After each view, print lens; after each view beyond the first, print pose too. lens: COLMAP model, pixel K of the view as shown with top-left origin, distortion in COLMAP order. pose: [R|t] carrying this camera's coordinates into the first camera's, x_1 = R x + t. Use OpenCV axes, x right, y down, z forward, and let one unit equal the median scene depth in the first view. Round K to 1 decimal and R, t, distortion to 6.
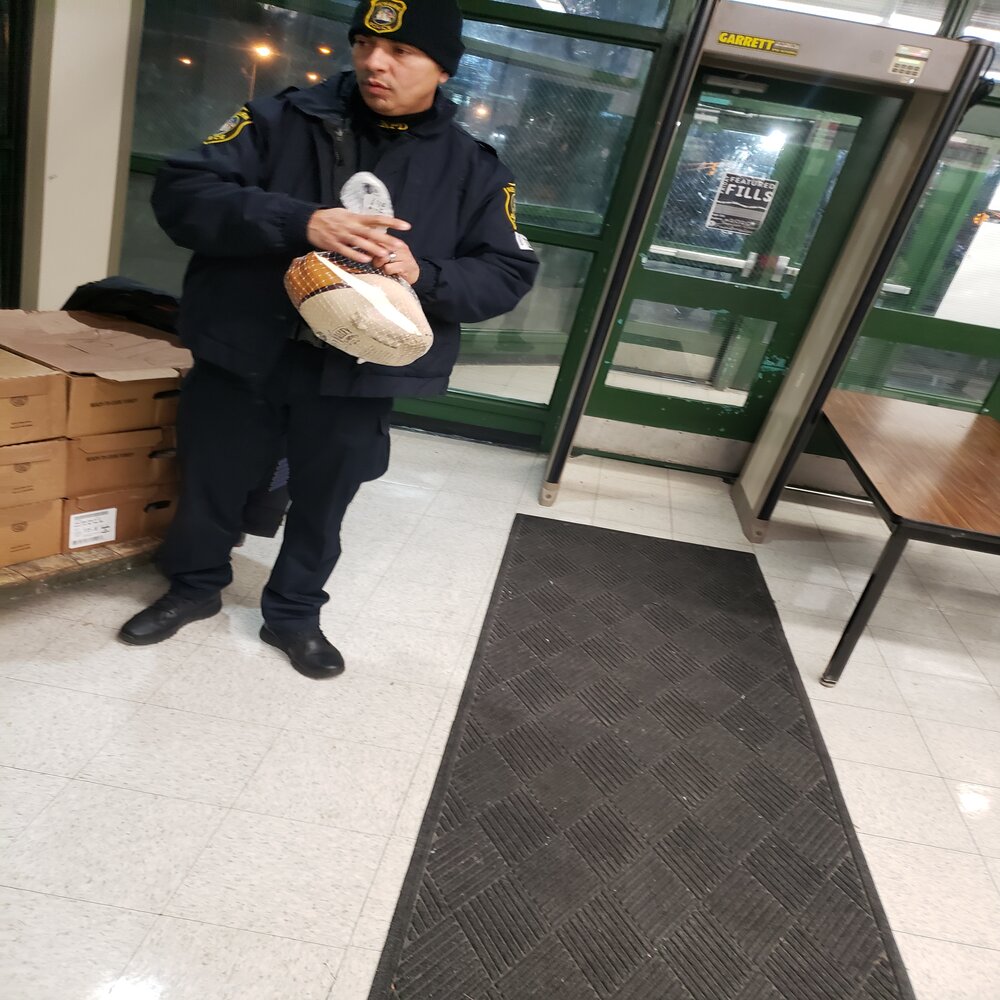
lens RADIAL K [[705.6, 0, 499.9], [0, 705.6, 511.1], [0, 0, 1]] dist [-0.003981, 0.013972]
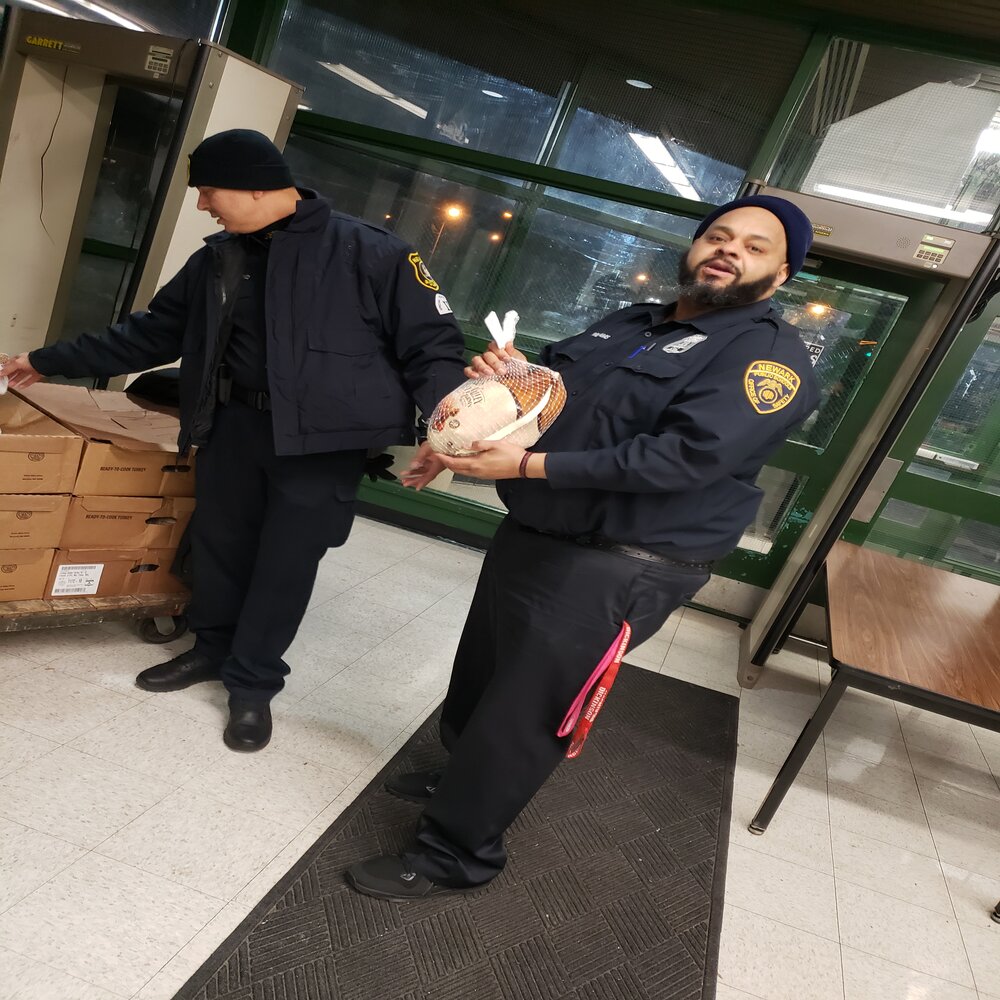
lens RADIAL K [[705.6, 0, 499.9], [0, 705.6, 511.1], [0, 0, 1]] dist [-0.003981, 0.013972]
pose [[0.989919, 0.110099, -0.089099, 0.146277], [-0.124183, 0.977206, -0.172183, 0.027717], [0.068110, 0.181512, 0.981027, -0.029216]]
